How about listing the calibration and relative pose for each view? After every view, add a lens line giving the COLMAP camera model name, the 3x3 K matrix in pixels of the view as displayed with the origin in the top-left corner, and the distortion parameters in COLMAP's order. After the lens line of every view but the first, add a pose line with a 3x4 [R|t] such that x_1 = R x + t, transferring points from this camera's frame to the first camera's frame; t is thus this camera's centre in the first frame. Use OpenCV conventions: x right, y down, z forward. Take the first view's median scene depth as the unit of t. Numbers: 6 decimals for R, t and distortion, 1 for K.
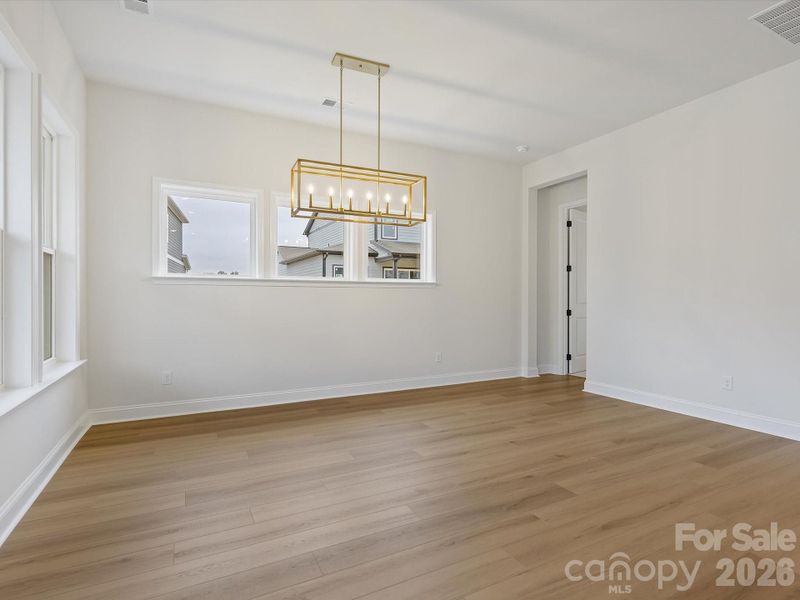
lens RADIAL K [[415.0, 0, 401.1], [0, 415.0, 299.3], [0, 0, 1]] dist [-0.001716, 0.001651]
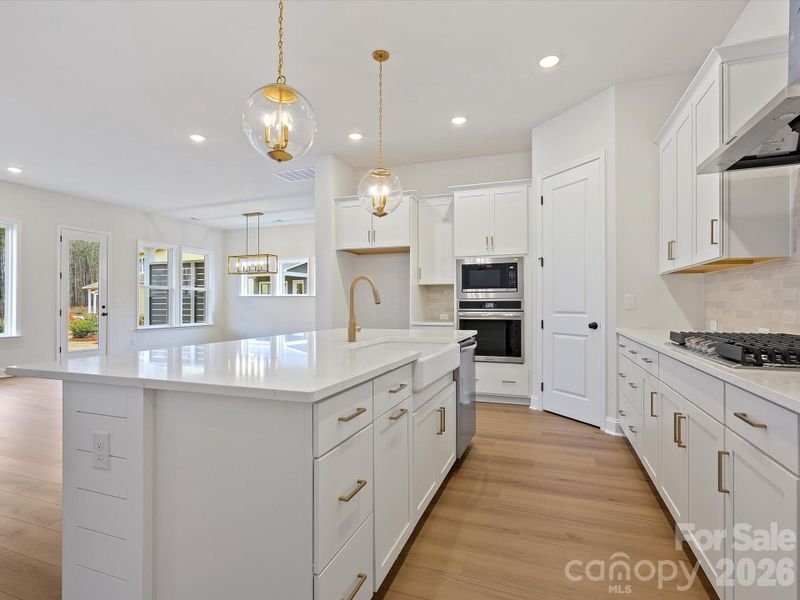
lens RADIAL K [[415.0, 0, 401.9], [0, 415.0, 299.0], [0, 0, 1]] dist [-0.001716, 0.001651]
pose [[0.678771, -0.010901, -0.734269, 2.204221], [-0.003860, 0.999823, -0.018412, 0.008168], [0.734340, 0.015332, 0.678609, -0.068219]]
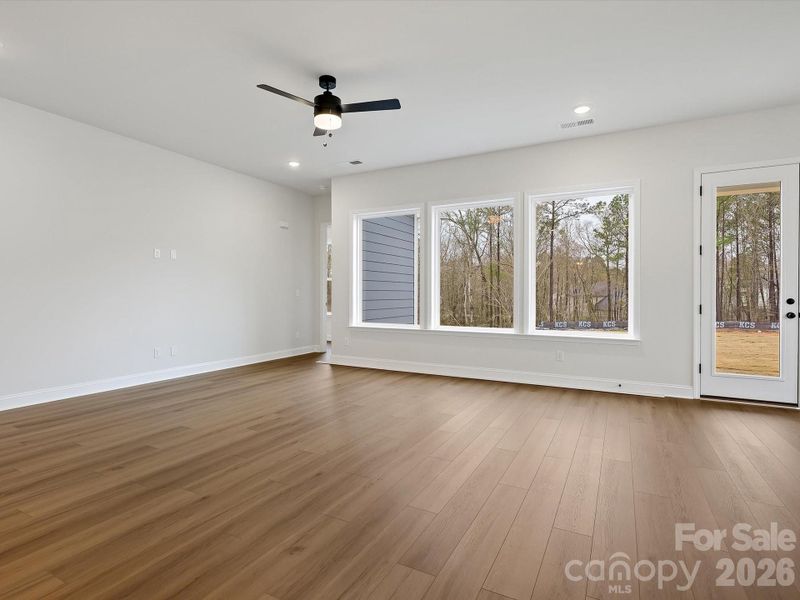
lens RADIAL K [[415.0, 0, 397.9], [0, 415.0, 295.5], [0, 0, 1]] dist [-0.001716, 0.001651]
pose [[-0.825686, -0.002751, -0.564124, 1.121927], [-0.008705, 0.999931, 0.007865, -0.000096], [0.564063, 0.011405, -0.825653, 0.570601]]
